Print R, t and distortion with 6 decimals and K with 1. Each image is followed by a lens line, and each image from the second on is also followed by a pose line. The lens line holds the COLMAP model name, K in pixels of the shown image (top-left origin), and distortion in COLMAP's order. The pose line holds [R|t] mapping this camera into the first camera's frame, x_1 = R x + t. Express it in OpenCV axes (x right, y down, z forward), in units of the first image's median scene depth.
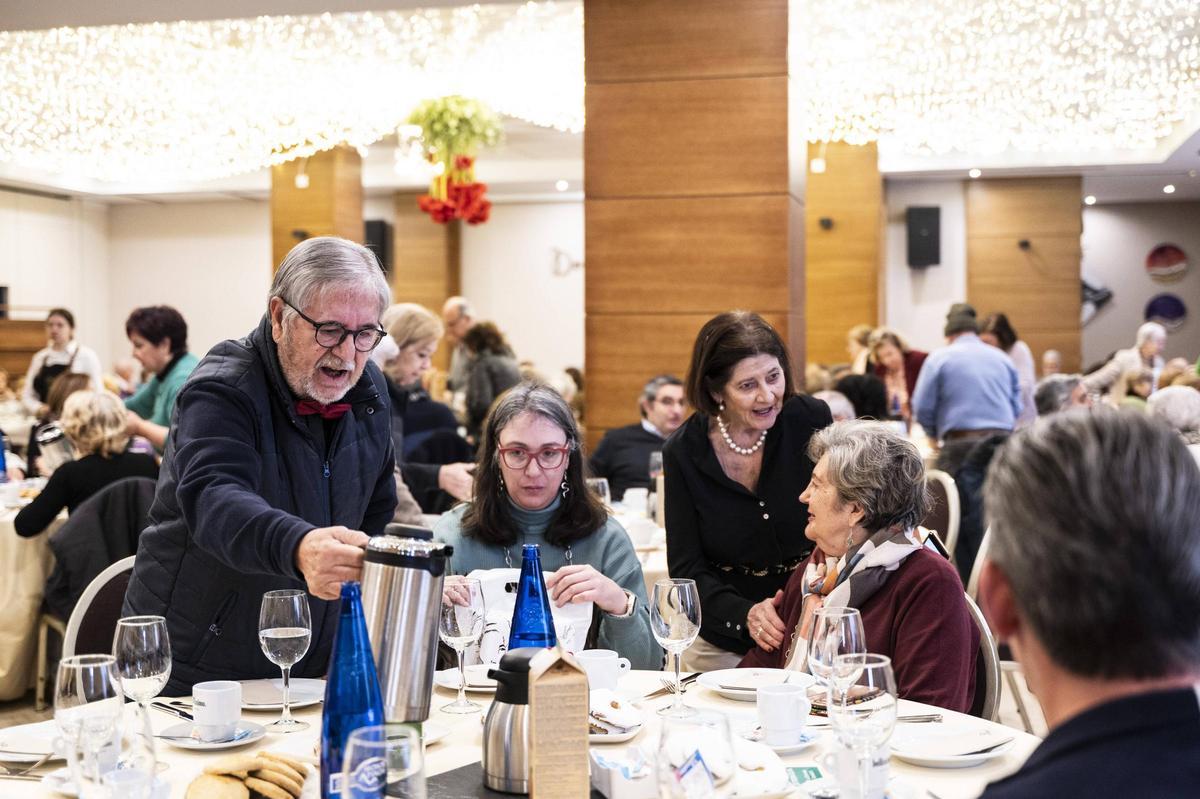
lens RADIAL K [[1023.1, 0, 600.0], [0, 1023.1, 399.5], [0, 0, 1]] dist [-0.009514, -0.000291]
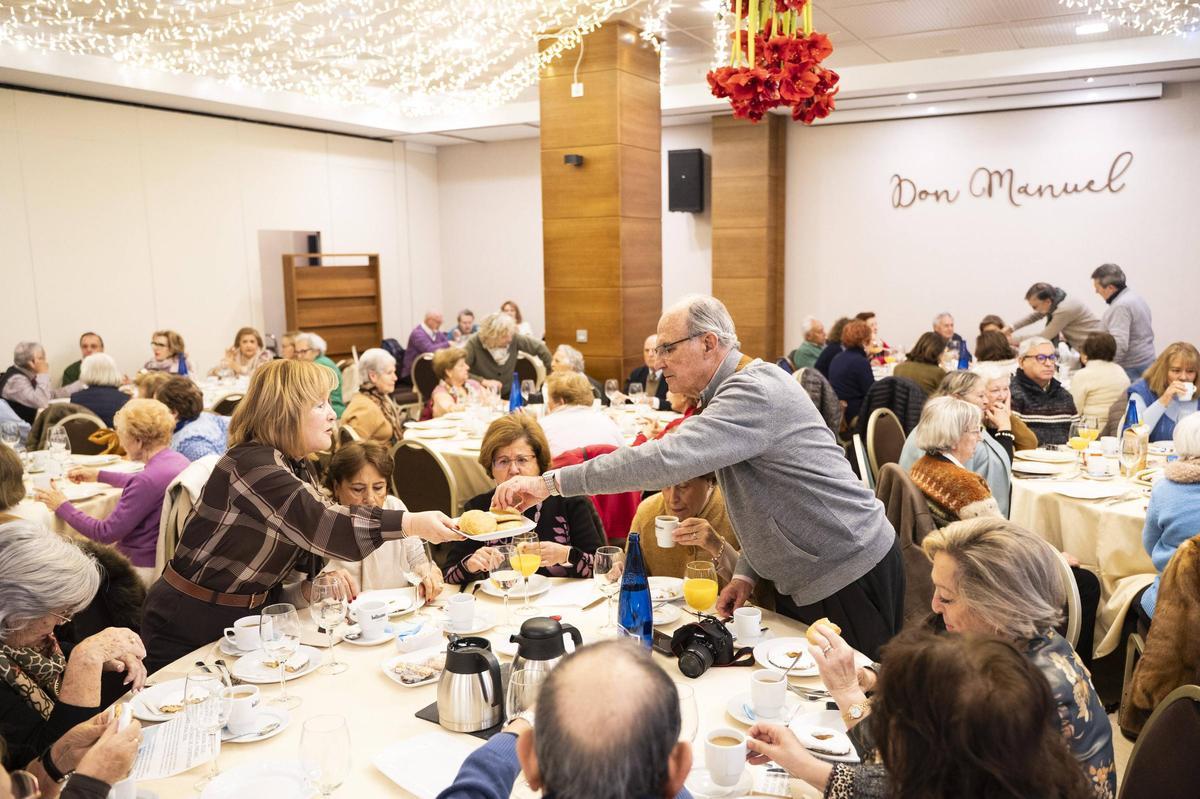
lens RADIAL K [[1023.1, 0, 600.0], [0, 1023.1, 399.5], [0, 0, 1]] dist [-0.009514, -0.000291]
pose [[0.952224, 0.031542, -0.303768, -0.026744], [-0.012433, 0.997832, 0.064635, -0.024057], [0.305148, -0.057770, 0.950551, 0.202945]]
